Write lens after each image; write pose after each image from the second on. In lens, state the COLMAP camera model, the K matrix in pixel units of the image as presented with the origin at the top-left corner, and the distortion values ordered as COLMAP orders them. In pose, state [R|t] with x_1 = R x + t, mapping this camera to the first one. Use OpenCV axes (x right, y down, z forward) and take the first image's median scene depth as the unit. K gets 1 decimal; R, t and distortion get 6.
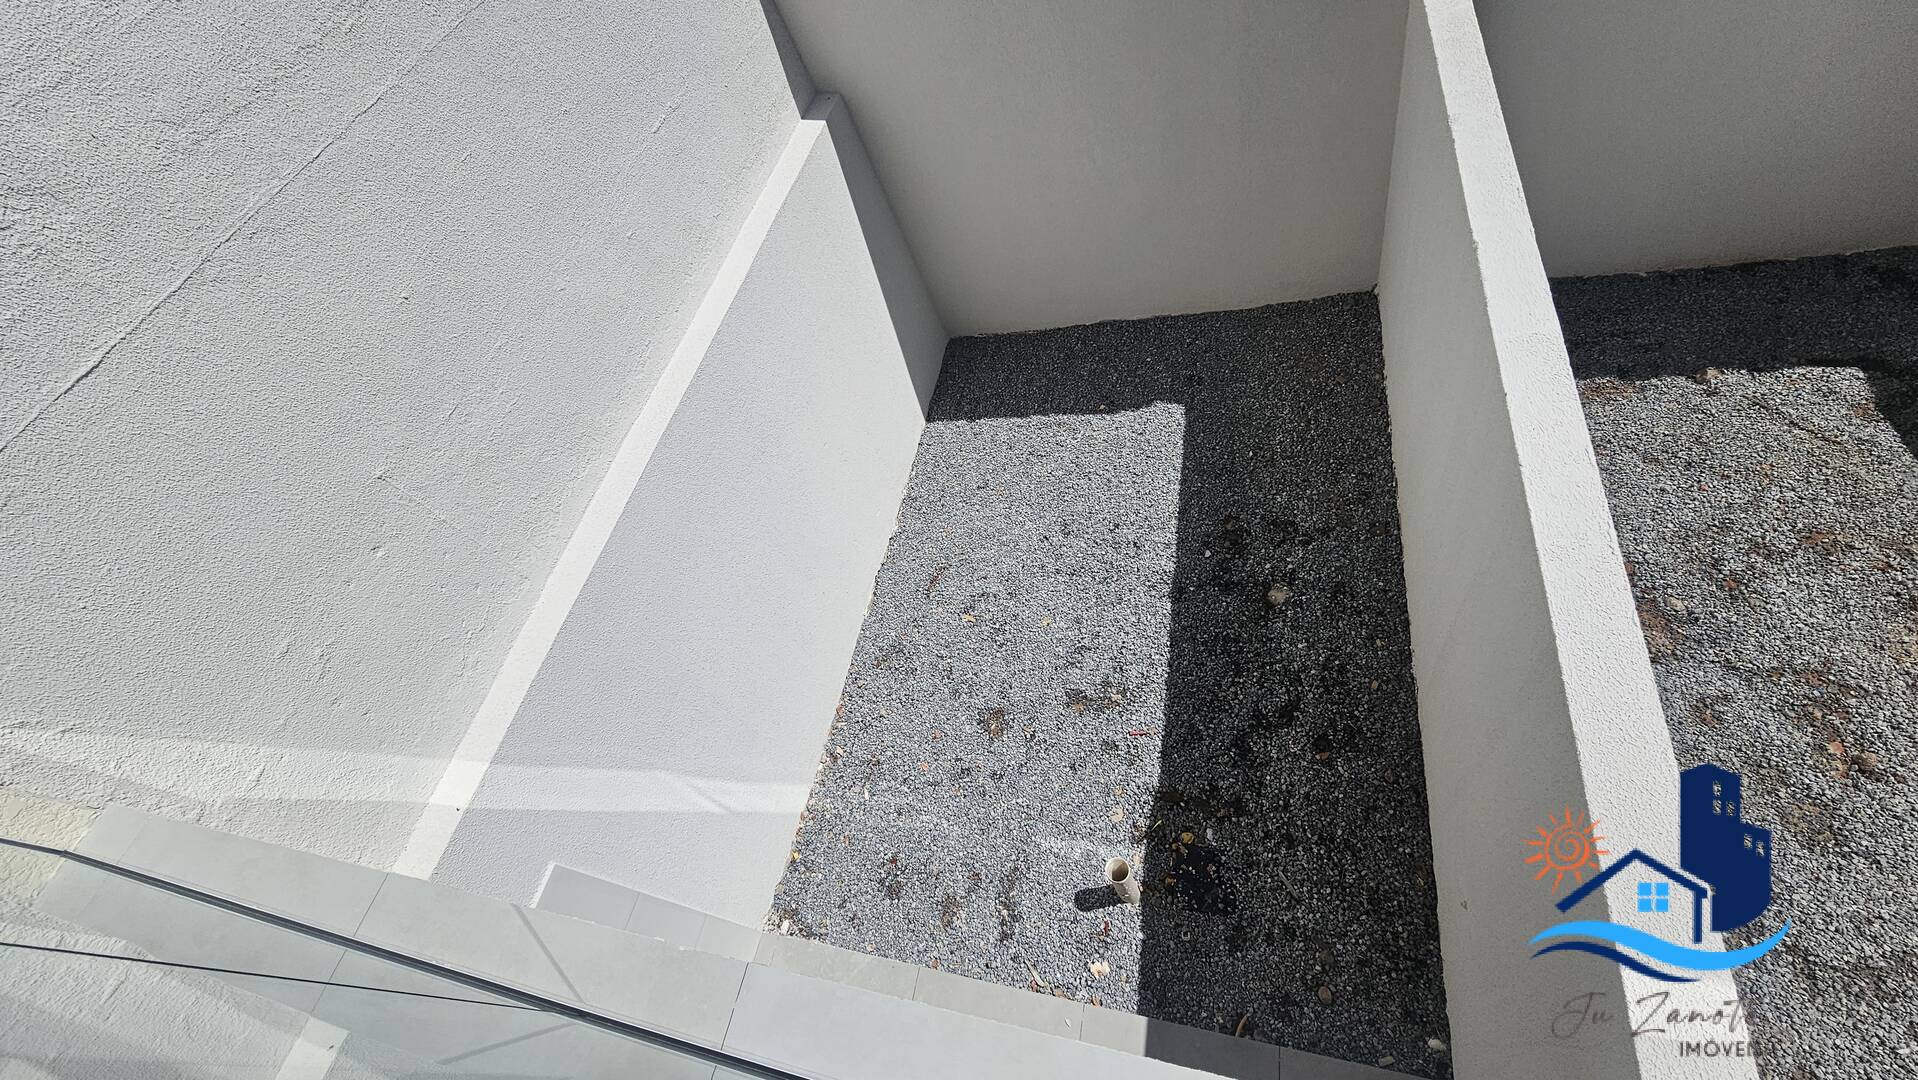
lens RADIAL K [[787.0, 0, 967.0], [0, 787.0, 536.8], [0, 0, 1]] dist [-0.004933, 0.001271]
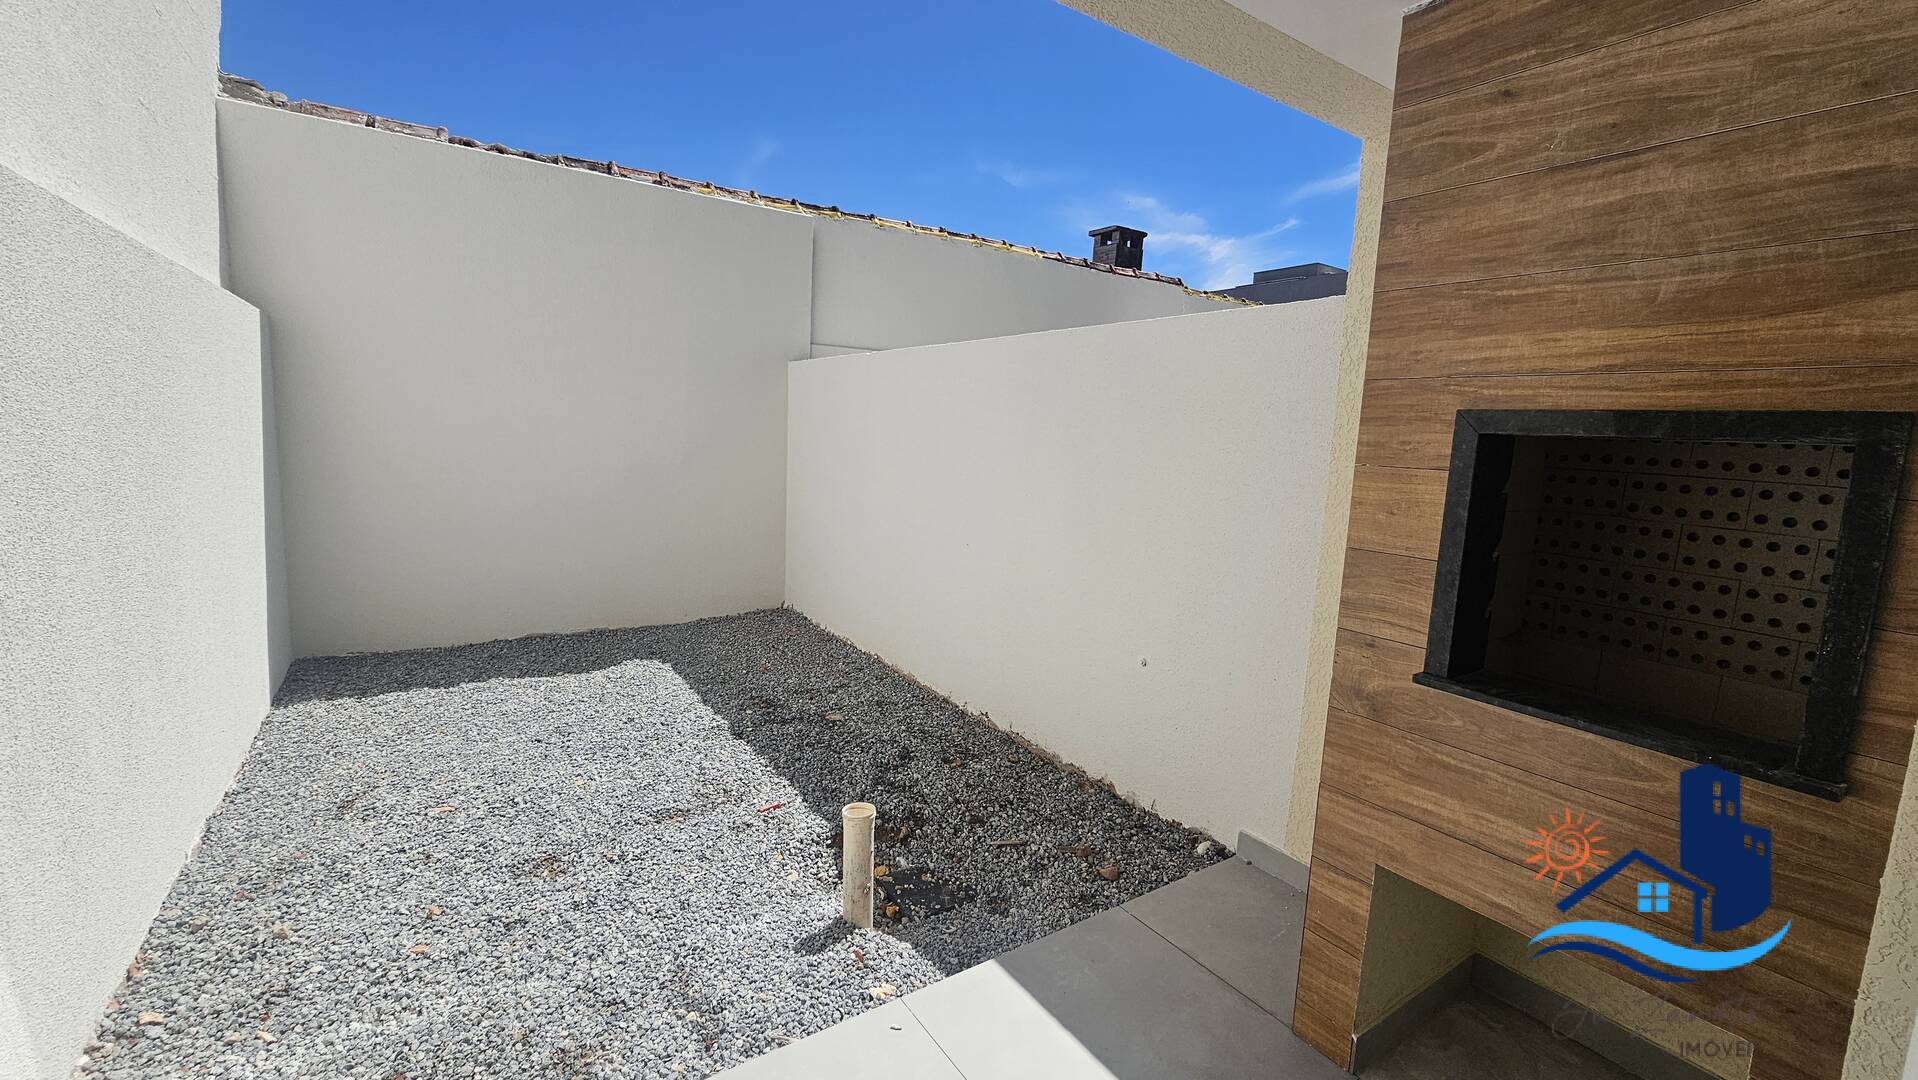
lens RADIAL K [[787.0, 0, 967.0], [0, 787.0, 536.8], [0, 0, 1]] dist [-0.004933, 0.001271]
pose [[0.641544, 0.241748, 0.727996, -0.259468], [0.441313, 0.659935, -0.608053, 0.573119], [-0.627426, 0.711367, 0.316691, 0.404422]]
